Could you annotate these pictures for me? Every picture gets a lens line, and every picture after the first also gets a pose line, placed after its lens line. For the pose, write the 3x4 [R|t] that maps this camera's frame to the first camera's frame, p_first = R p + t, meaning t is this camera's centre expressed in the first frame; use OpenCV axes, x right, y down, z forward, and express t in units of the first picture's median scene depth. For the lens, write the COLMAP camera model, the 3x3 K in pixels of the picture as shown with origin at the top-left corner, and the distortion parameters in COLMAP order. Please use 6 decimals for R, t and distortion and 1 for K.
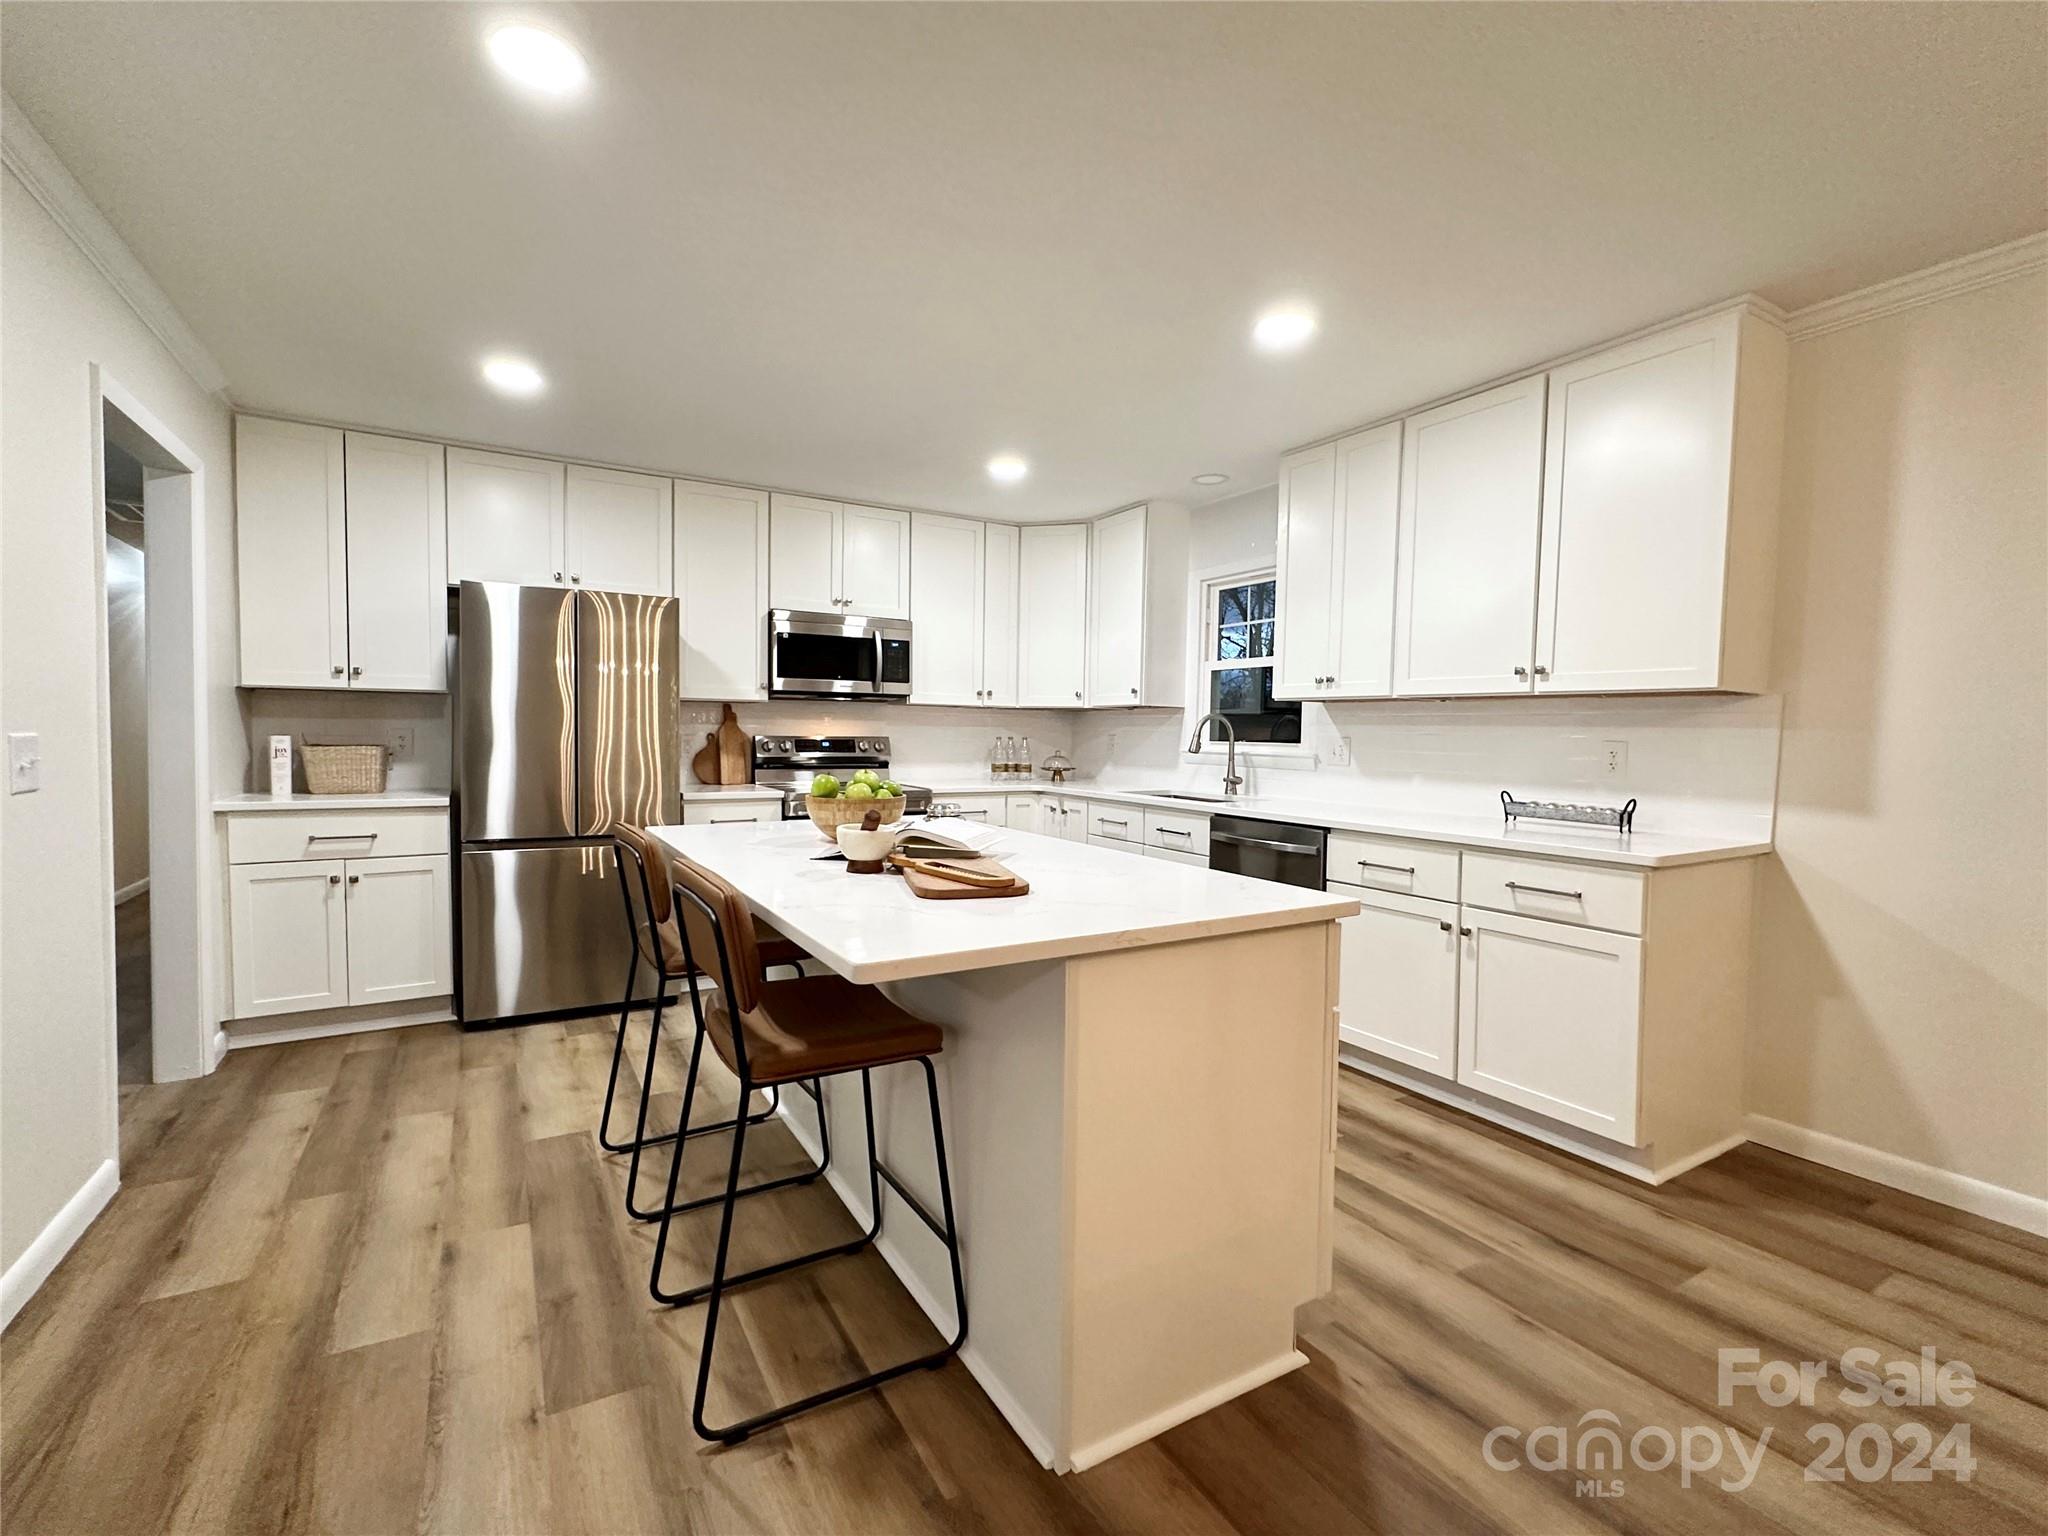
lens RADIAL K [[911.6, 0, 1018.7], [0, 911.6, 773.3], [0, 0, 1]] dist [-0.001029, -0.000191]
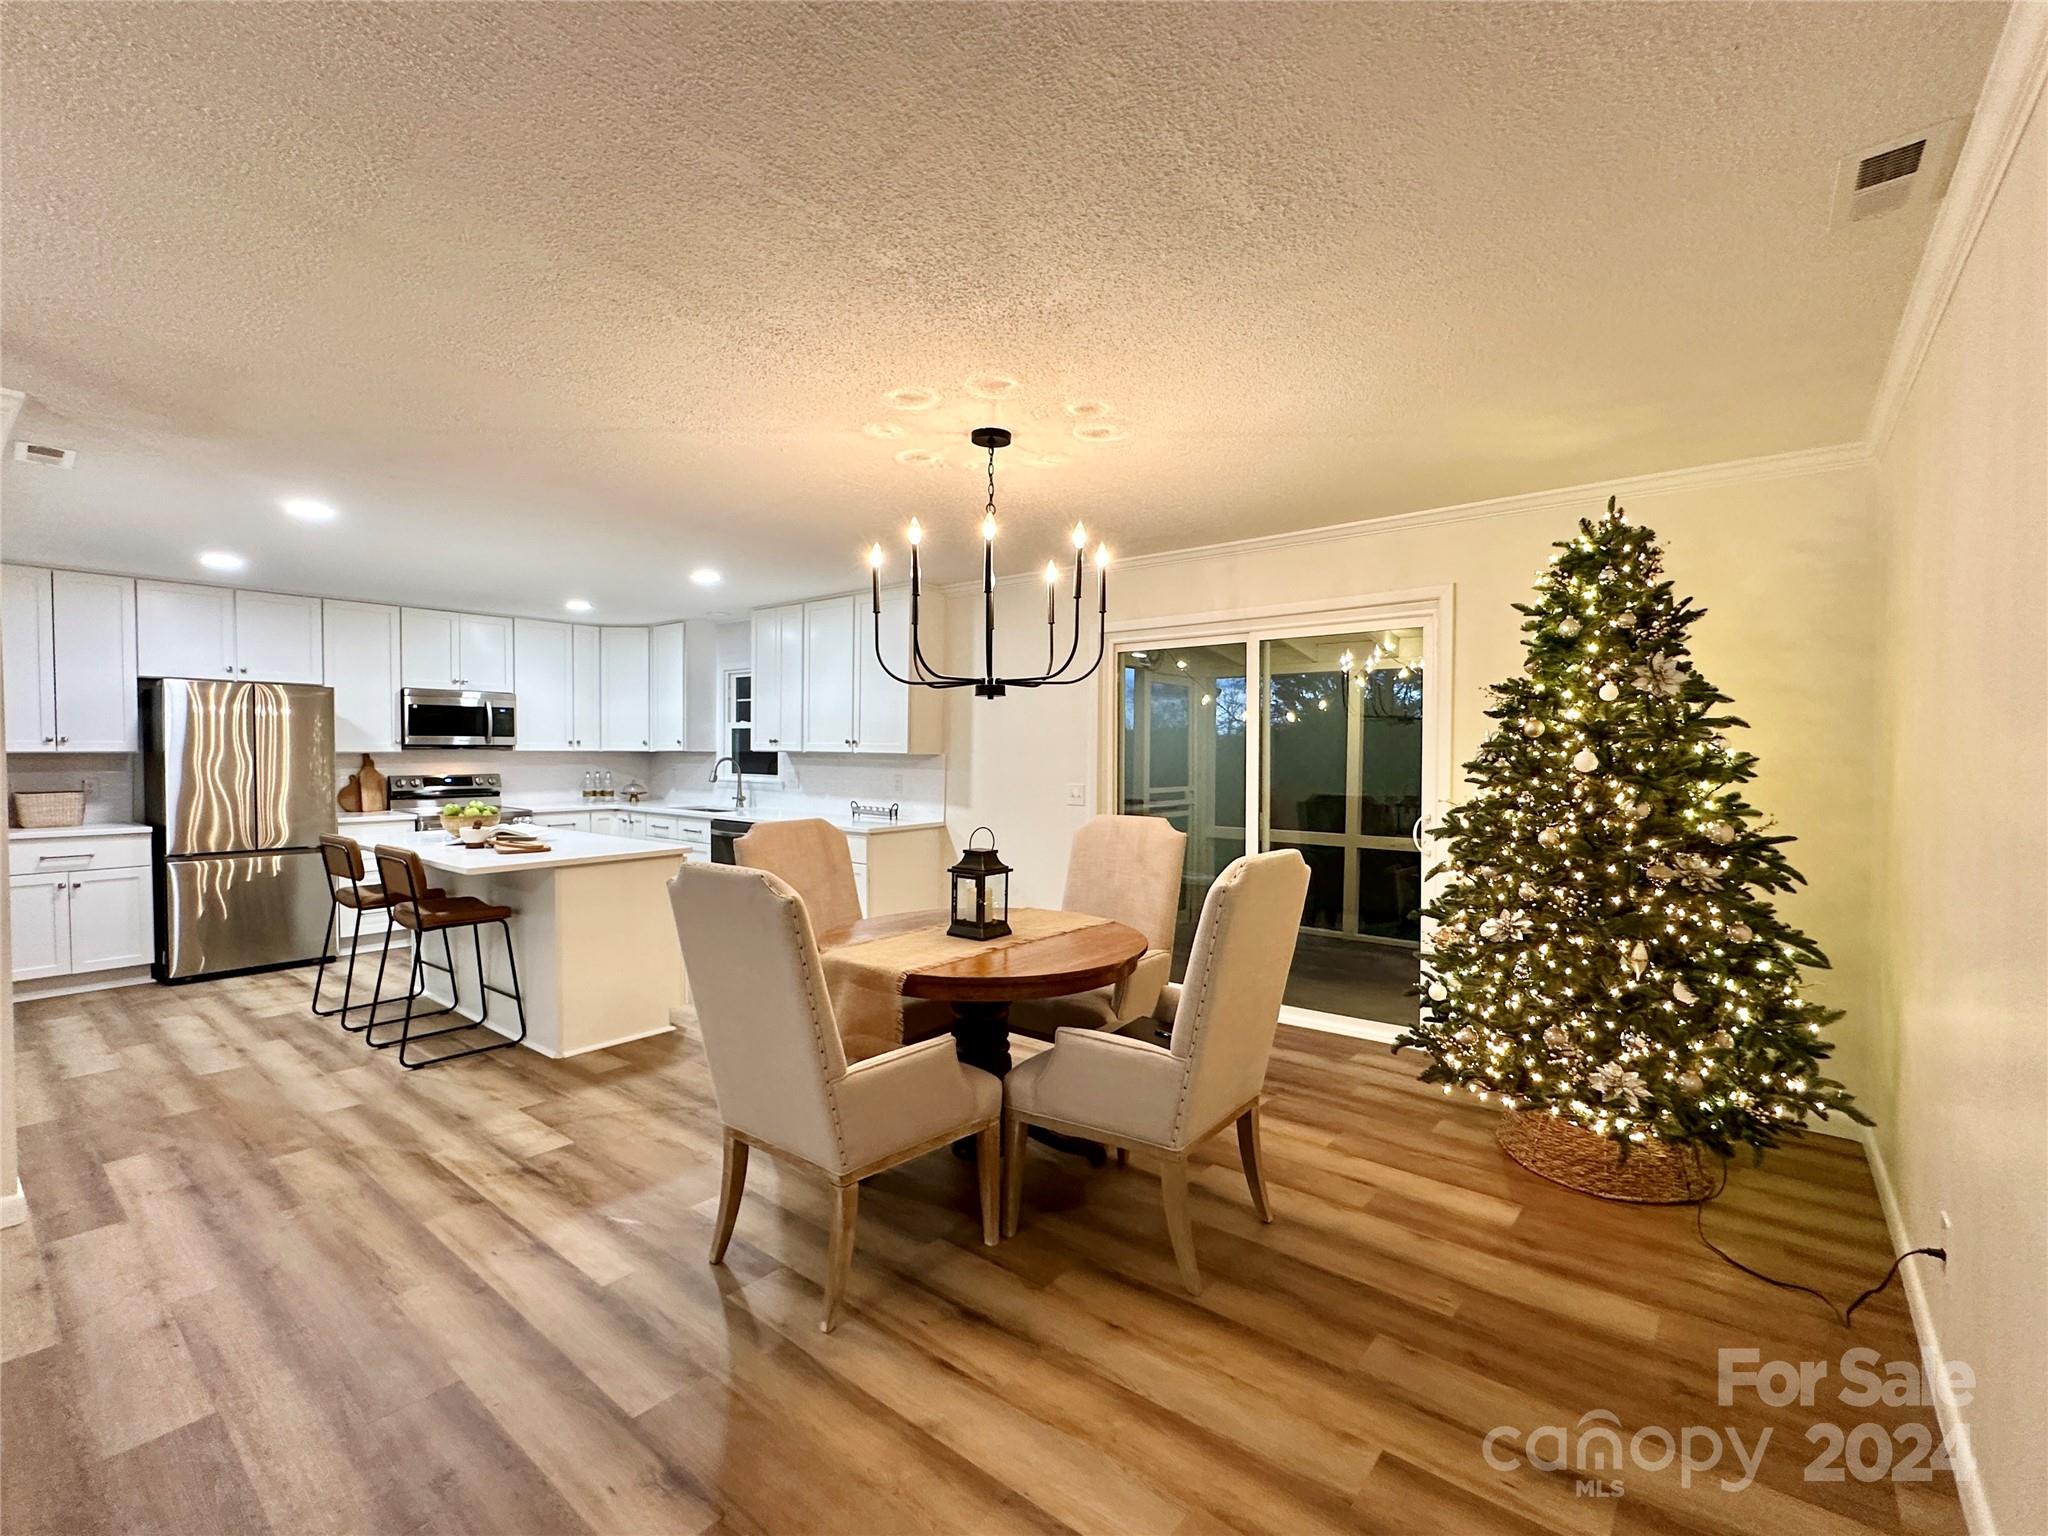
lens RADIAL K [[911.6, 0, 1017.6], [0, 911.6, 771.3], [0, 0, 1]] dist [-0.001029, -0.000191]
pose [[0.936777, -0.018357, 0.349445, 0.157899], [0.024252, 0.999628, -0.012503, -0.009764], [-0.349086, 0.020187, 0.936873, -0.818549]]
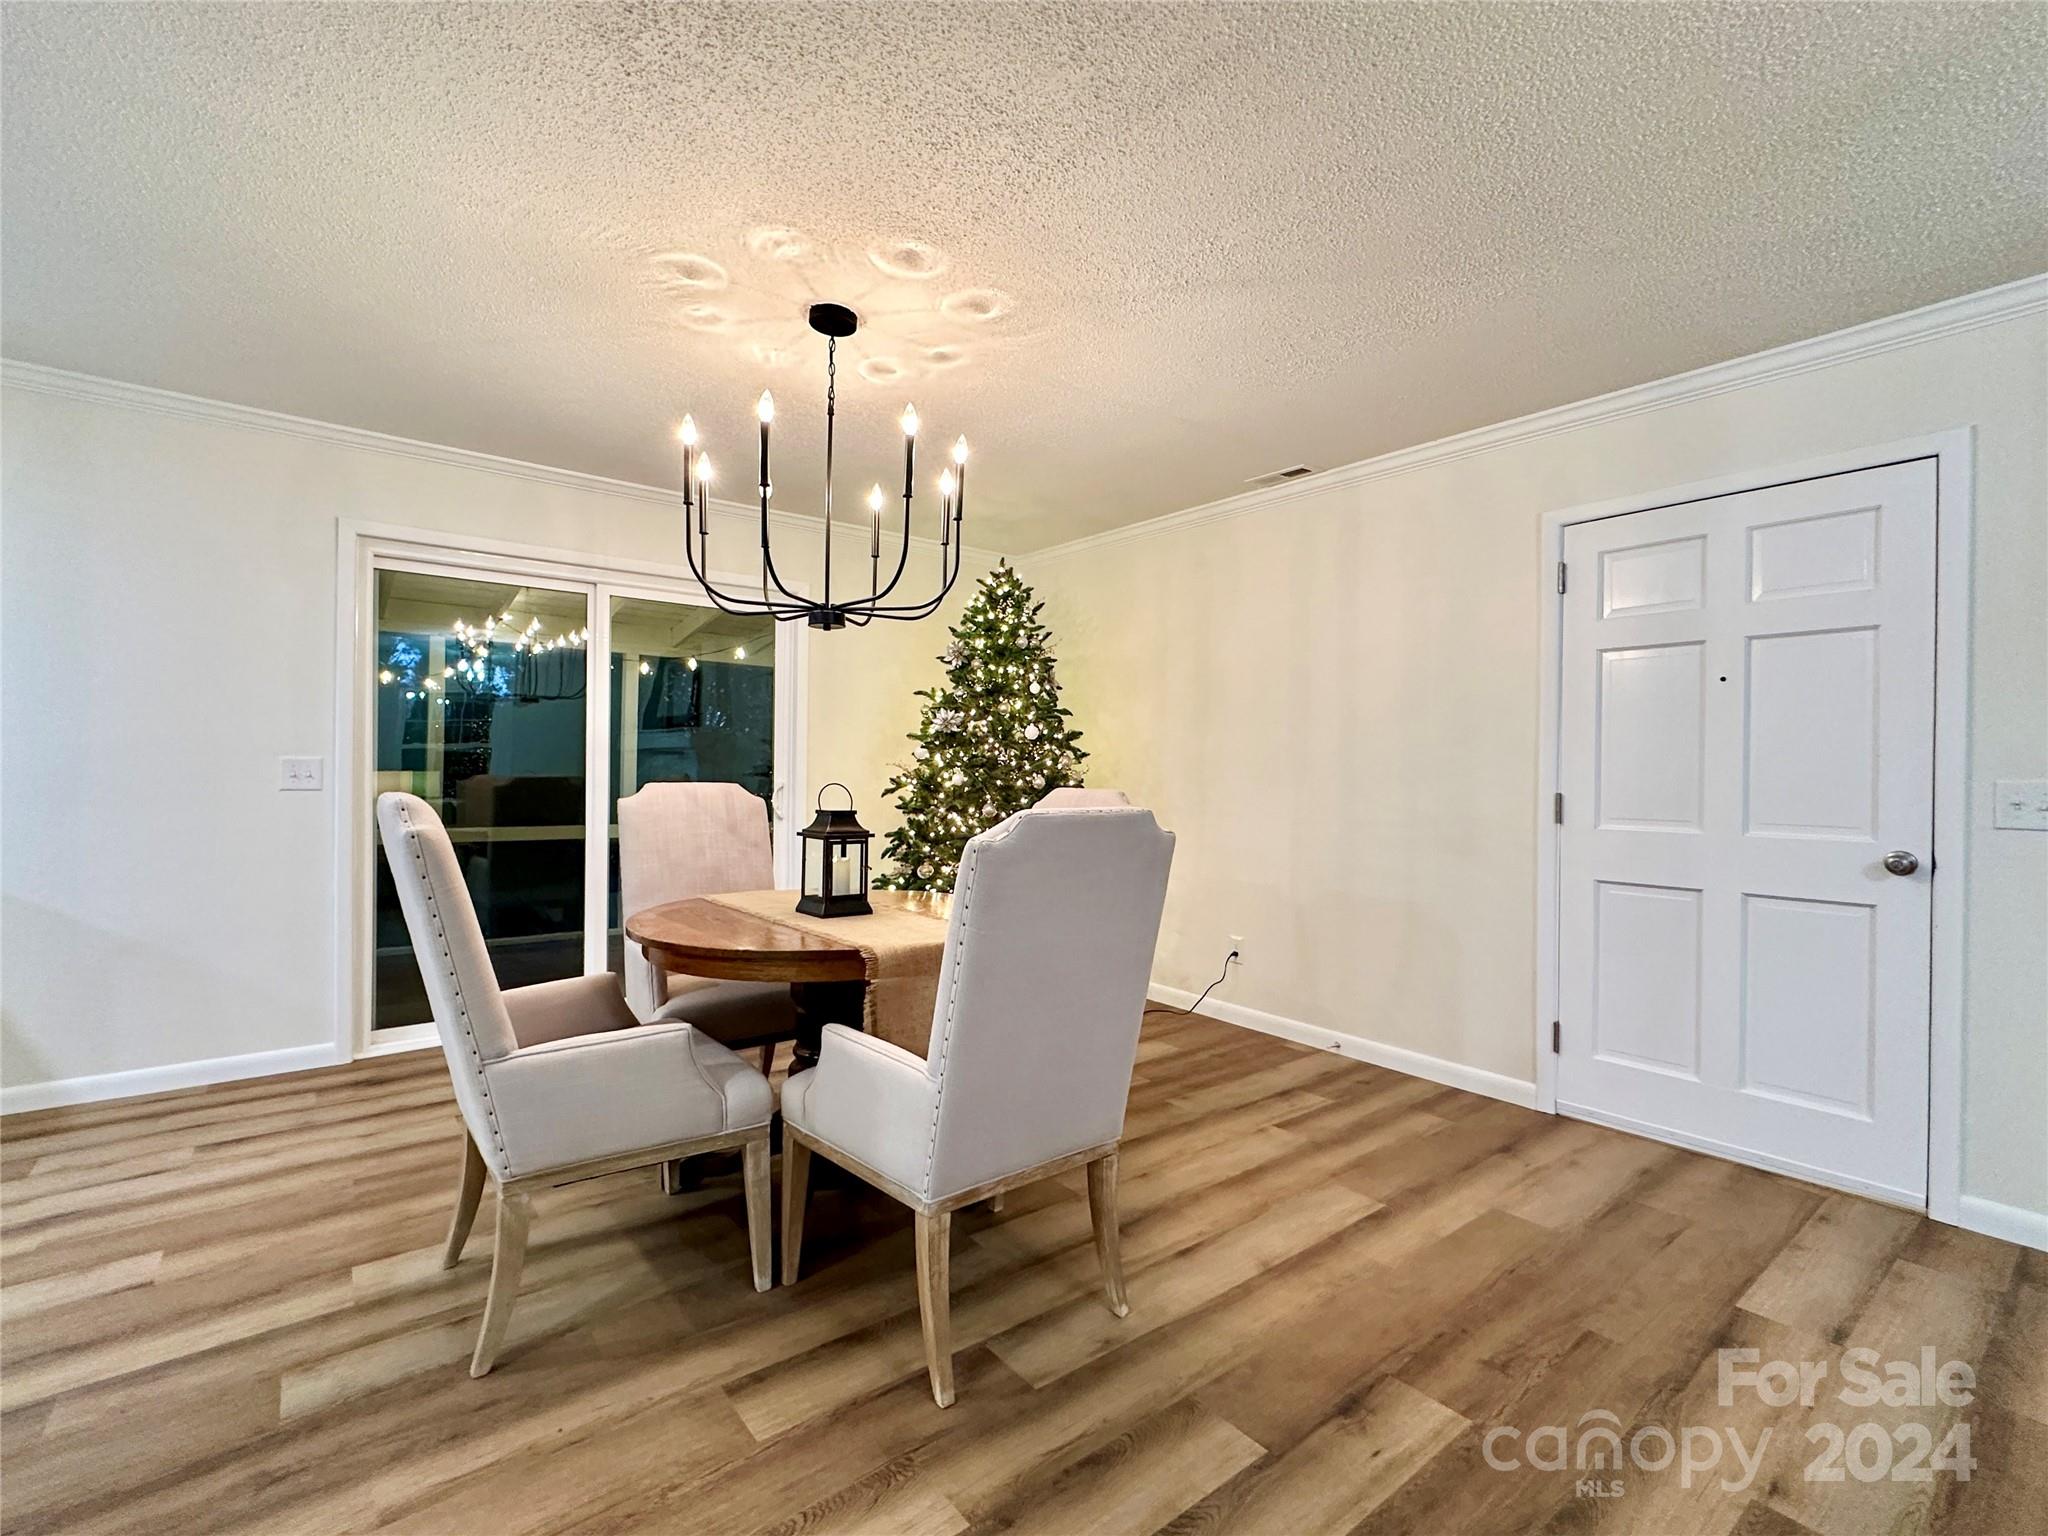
lens RADIAL K [[911.6, 0, 1023.1], [0, 911.6, 773.9], [0, 0, 1]] dist [-0.001029, -0.000191]
pose [[-0.137662, -0.019239, 0.990292, -0.262791], [0.028453, 0.999322, 0.023370, 0.009349], [-0.990070, 0.031394, -0.137021, -0.114997]]
